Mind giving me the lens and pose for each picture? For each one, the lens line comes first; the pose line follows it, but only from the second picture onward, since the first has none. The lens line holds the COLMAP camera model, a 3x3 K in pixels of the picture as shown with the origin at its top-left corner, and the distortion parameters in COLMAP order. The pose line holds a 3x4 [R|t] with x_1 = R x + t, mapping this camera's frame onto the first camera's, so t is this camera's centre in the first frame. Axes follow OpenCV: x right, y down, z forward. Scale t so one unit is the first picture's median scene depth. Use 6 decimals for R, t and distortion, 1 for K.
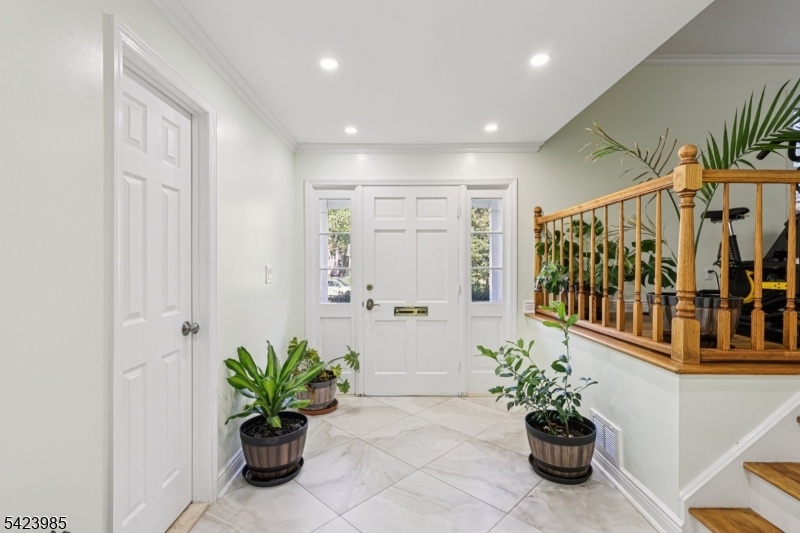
lens RADIAL K [[370.9, 0, 400.0], [0, 370.9, 266.5], [0, 0, 1]] dist [0.001357, 0.000452]
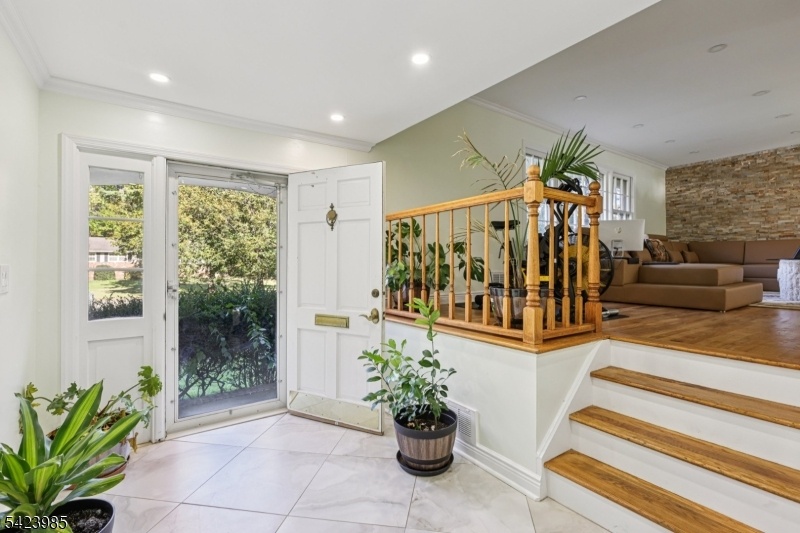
lens RADIAL K [[368.9, 0, 397.0], [0, 368.9, 261.5], [0, 0, 1]] dist [0.000314, -0.000125]
pose [[0.820665, 0.002114, 0.571406, -0.232092], [0.004002, 0.999947, -0.009448, 0.000080], [-0.571396, 0.010041, 0.820613, 0.210827]]
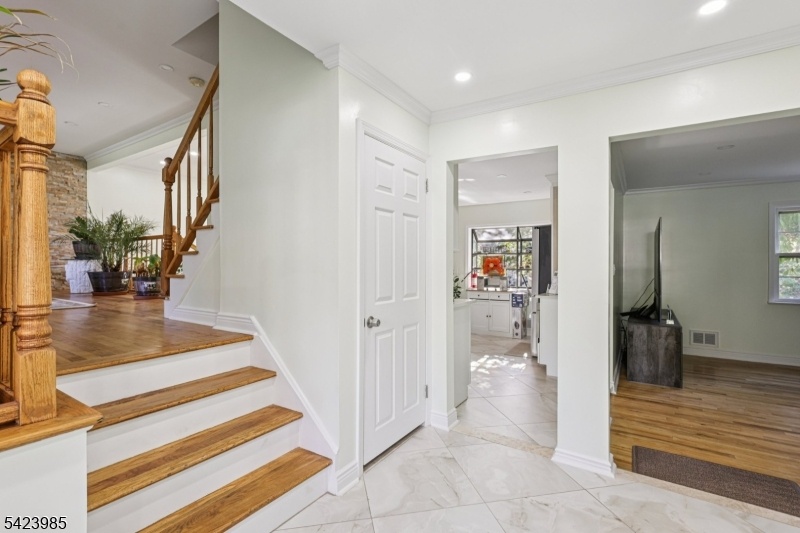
lens RADIAL K [[366.3, 0, 400.0], [0, 366.3, 266.5], [0, 0, 1]] dist [0.000331, 0.000151]
pose [[-0.836081, -0.002316, 0.548601, -0.064785], [0.000705, 0.999986, 0.005296, -0.000489], [-0.548605, 0.004815, -0.836068, 0.952068]]
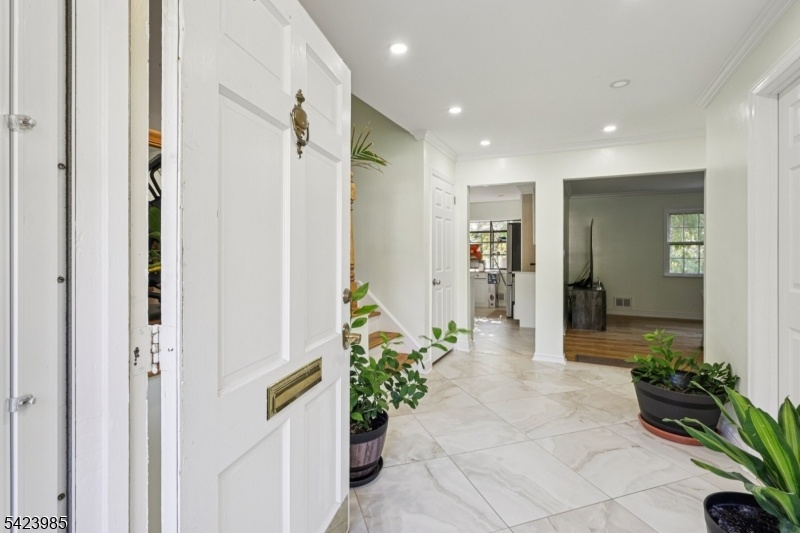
lens RADIAL K [[368.9, 0, 397.0], [0, 368.9, 261.5], [0, 0, 1]] dist [0.000314, -0.000125]
pose [[-0.893339, -0.005720, 0.449348, -0.079514], [0.005452, 0.999707, 0.023566, 0.015487], [-0.449351, 0.023502, -0.893046, 1.852523]]
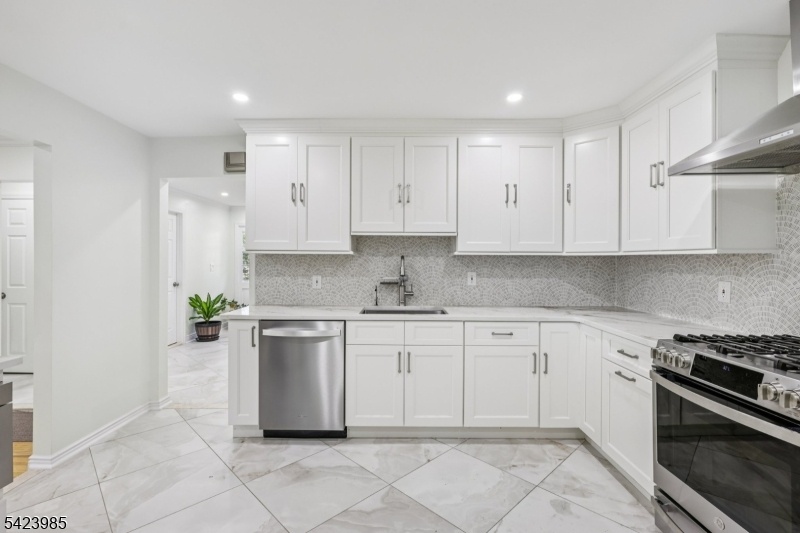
lens RADIAL K [[368.9, 0, 397.0], [0, 368.9, 261.5], [0, 0, 1]] dist [0.000314, -0.000125]
pose [[0.999924, 0.002213, -0.012163, 1.122404], [-0.002244, 0.999994, -0.002513, -0.013918], [0.012157, 0.002540, 0.999923, -1.753443]]
